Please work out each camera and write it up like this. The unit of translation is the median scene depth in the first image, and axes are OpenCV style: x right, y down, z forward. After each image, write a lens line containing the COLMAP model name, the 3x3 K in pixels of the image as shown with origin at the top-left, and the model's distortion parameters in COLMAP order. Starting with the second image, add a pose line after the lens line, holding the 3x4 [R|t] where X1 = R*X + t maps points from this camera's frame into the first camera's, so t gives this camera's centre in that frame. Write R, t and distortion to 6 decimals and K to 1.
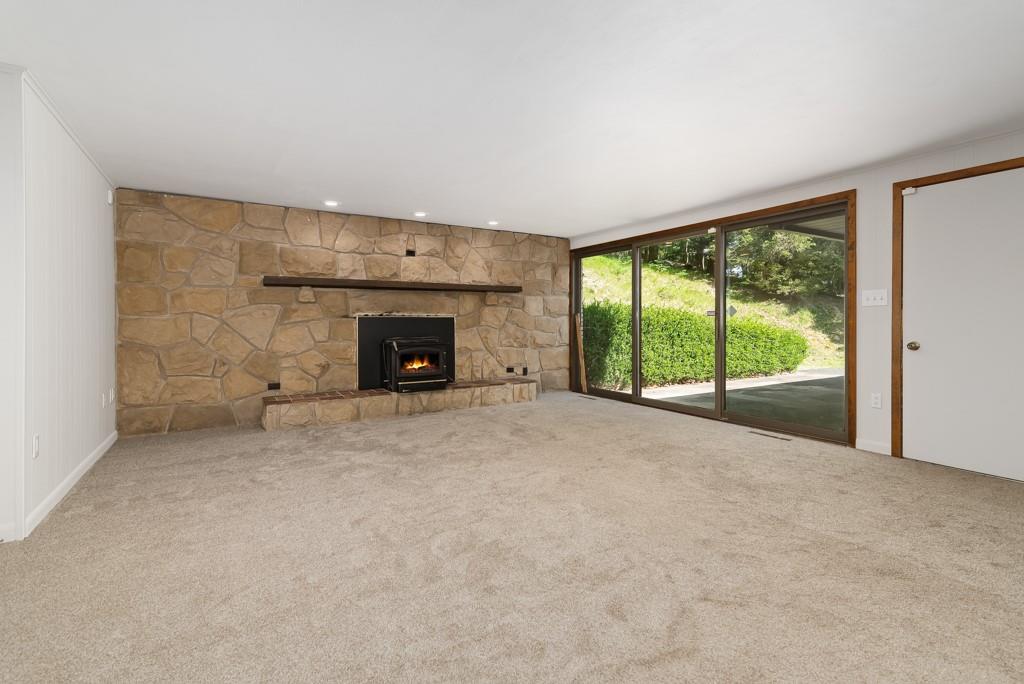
lens RADIAL K [[466.6, 0, 508.5], [0, 466.6, 331.6], [0, 0, 1]] dist [-0.000643, -0.000173]
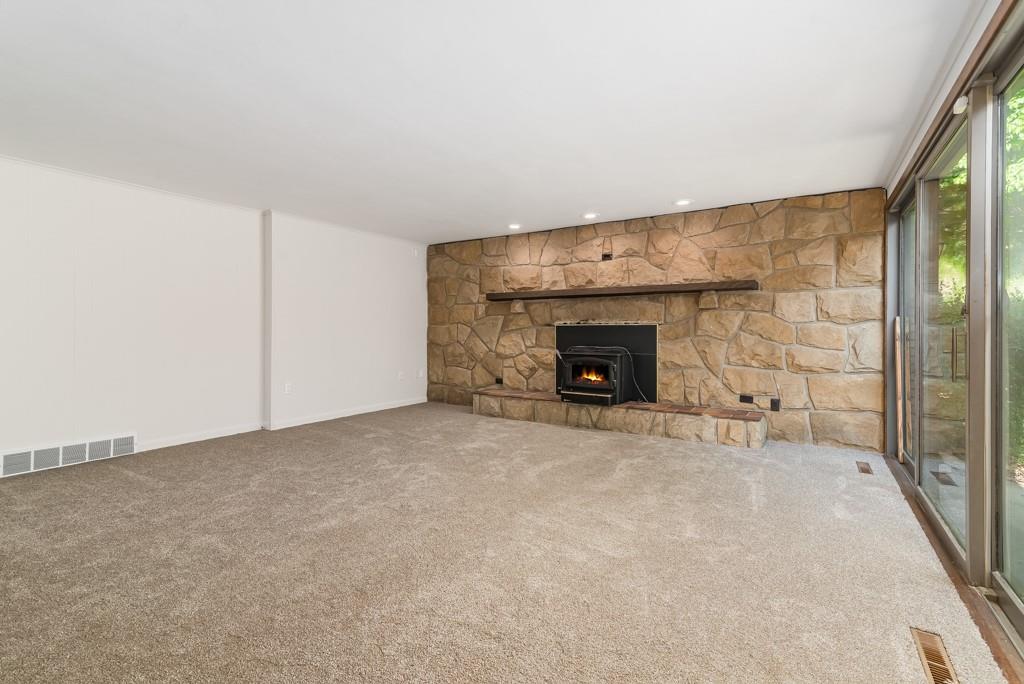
lens RADIAL K [[466.6, 0, 508.9], [0, 466.6, 336.3], [0, 0, 1]] dist [-0.000643, -0.000173]
pose [[0.433105, 0.021104, -0.901096, 0.536339], [-0.019250, 0.999714, 0.014162, -0.017963], [0.901138, 0.011213, 0.433388, 0.406580]]
